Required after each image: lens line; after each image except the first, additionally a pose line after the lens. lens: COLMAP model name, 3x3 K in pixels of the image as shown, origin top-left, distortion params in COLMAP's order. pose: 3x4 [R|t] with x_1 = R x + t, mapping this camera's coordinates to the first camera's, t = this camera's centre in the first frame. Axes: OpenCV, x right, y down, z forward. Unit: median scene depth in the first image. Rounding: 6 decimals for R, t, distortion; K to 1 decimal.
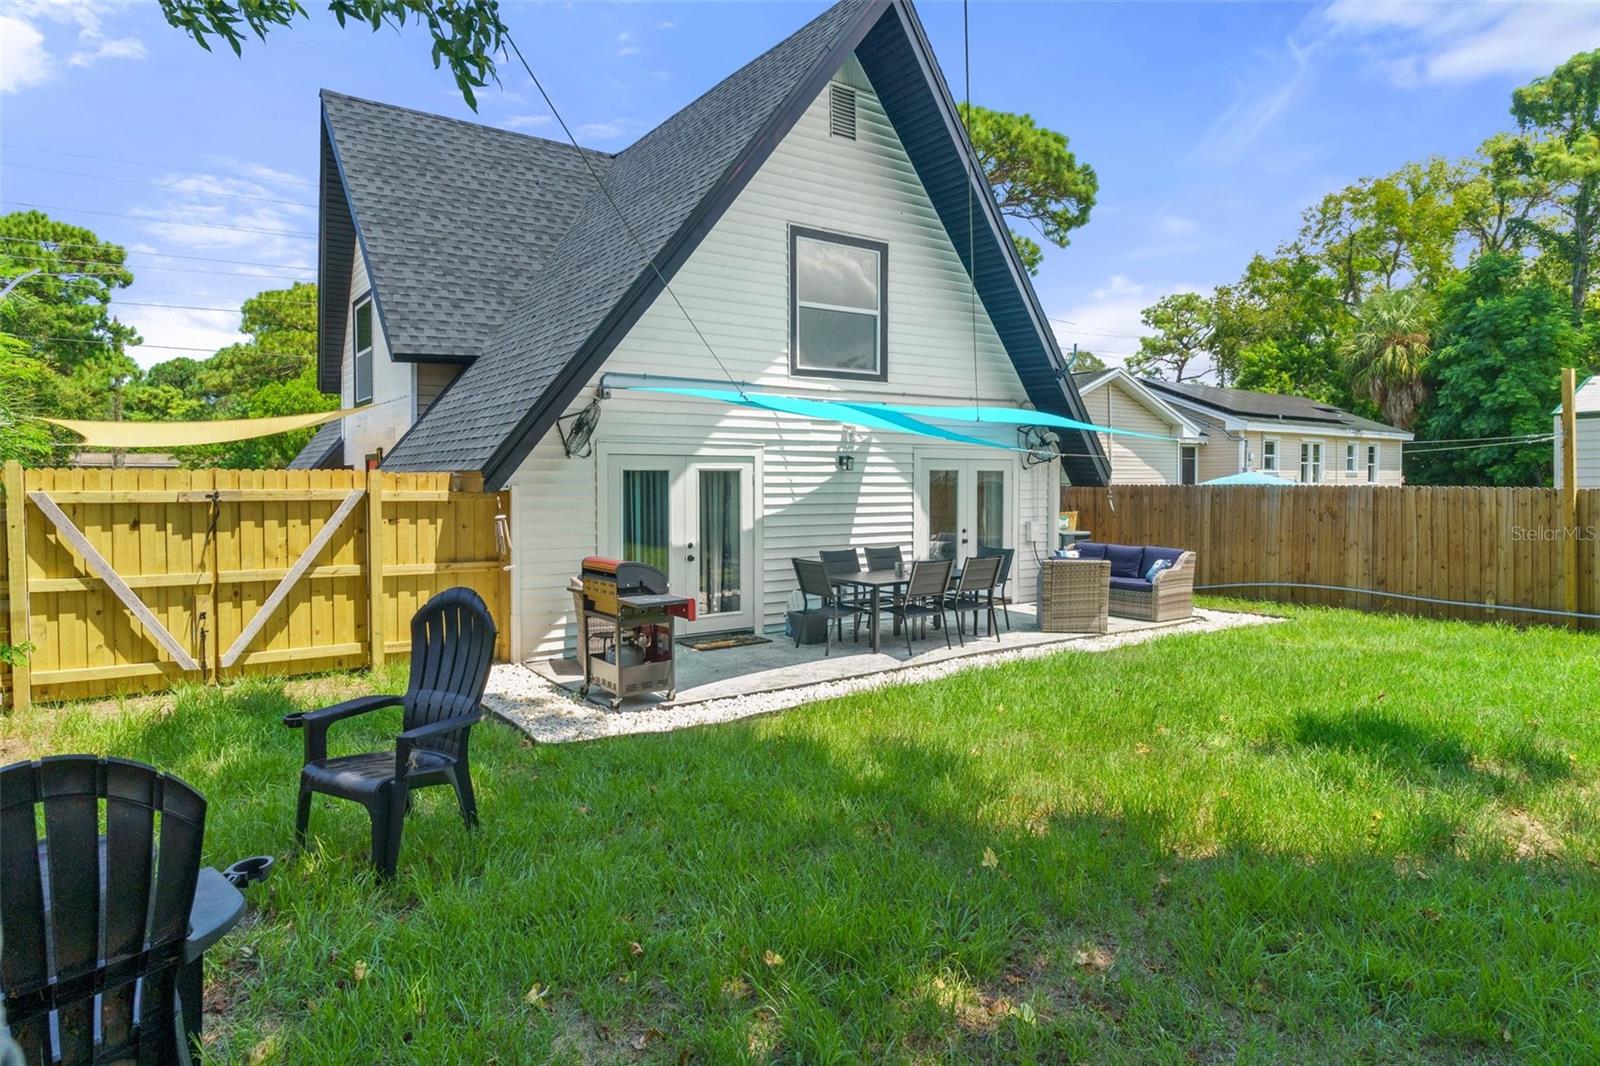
lens RADIAL K [[900.4, 0, 802.1], [0, 900.4, 508.9], [0, 0, 1]] dist [-0.003490, -0.000912]
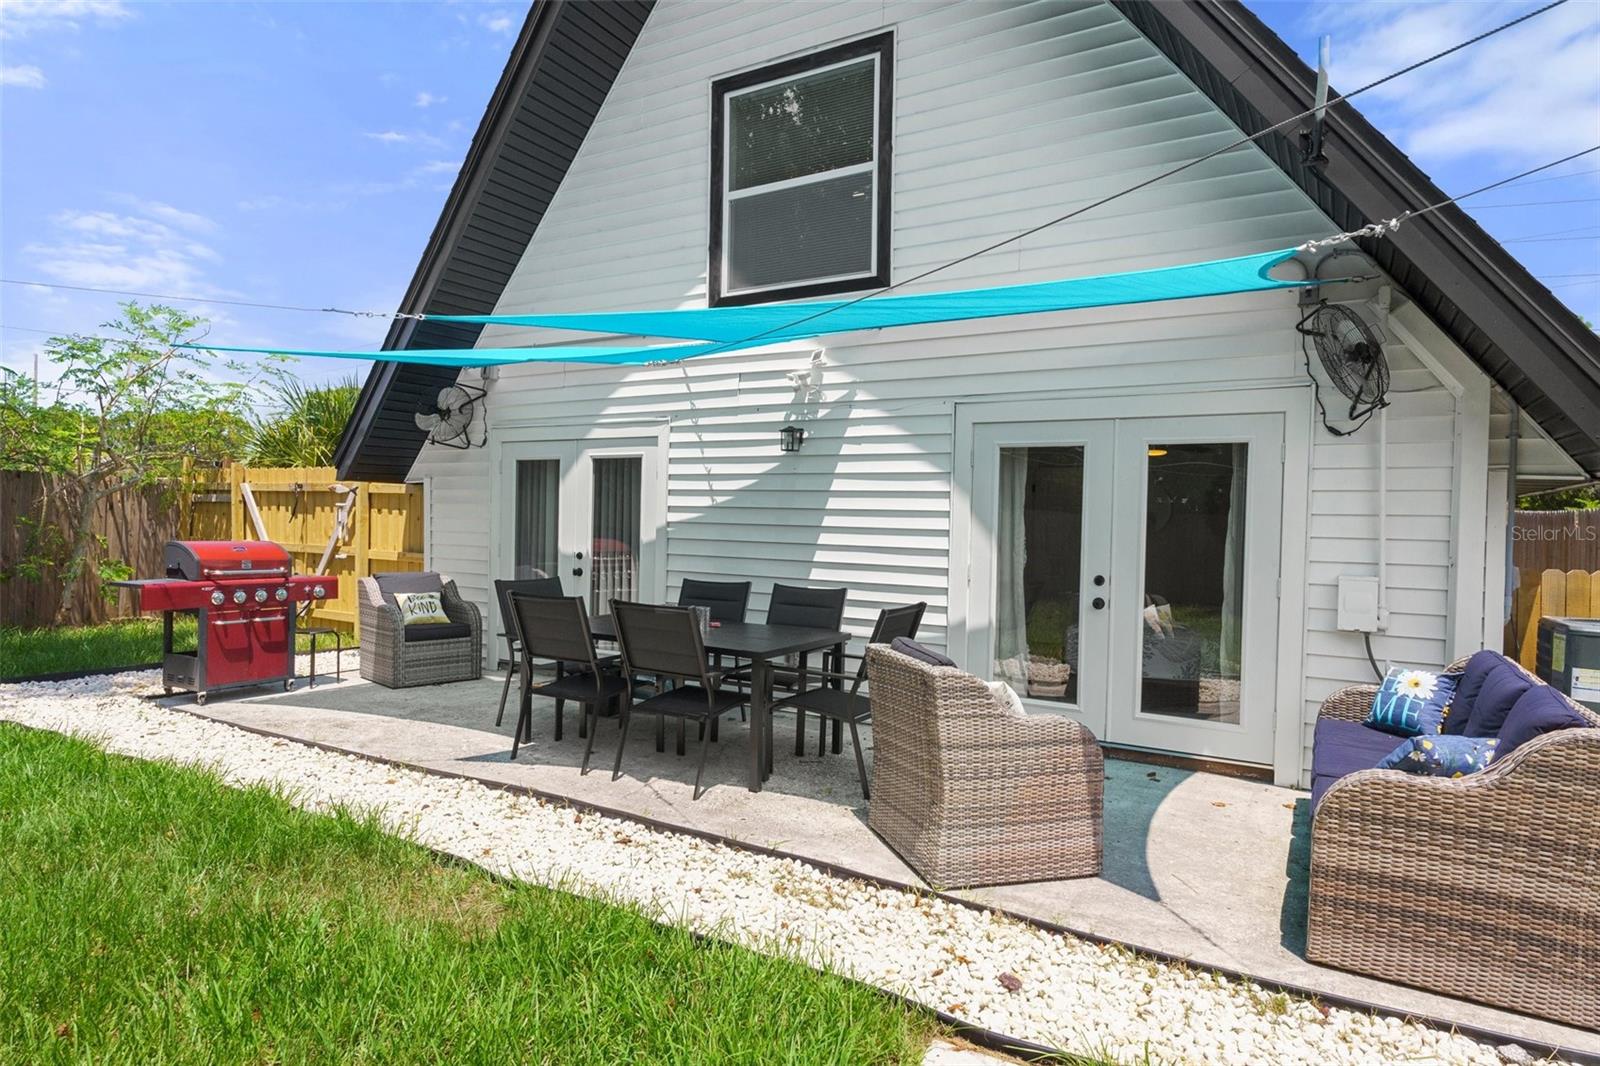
lens RADIAL K [[877.4, 0, 800.9], [0, 877.4, 529.4], [0, 0, 1]] dist [0.001997, 0.000584]
pose [[0.419825, 0.018575, -0.907415, 0.603455], [-0.053108, 0.998580, -0.004129, 0.010566], [0.906050, 0.049925, 0.420216, 0.806613]]
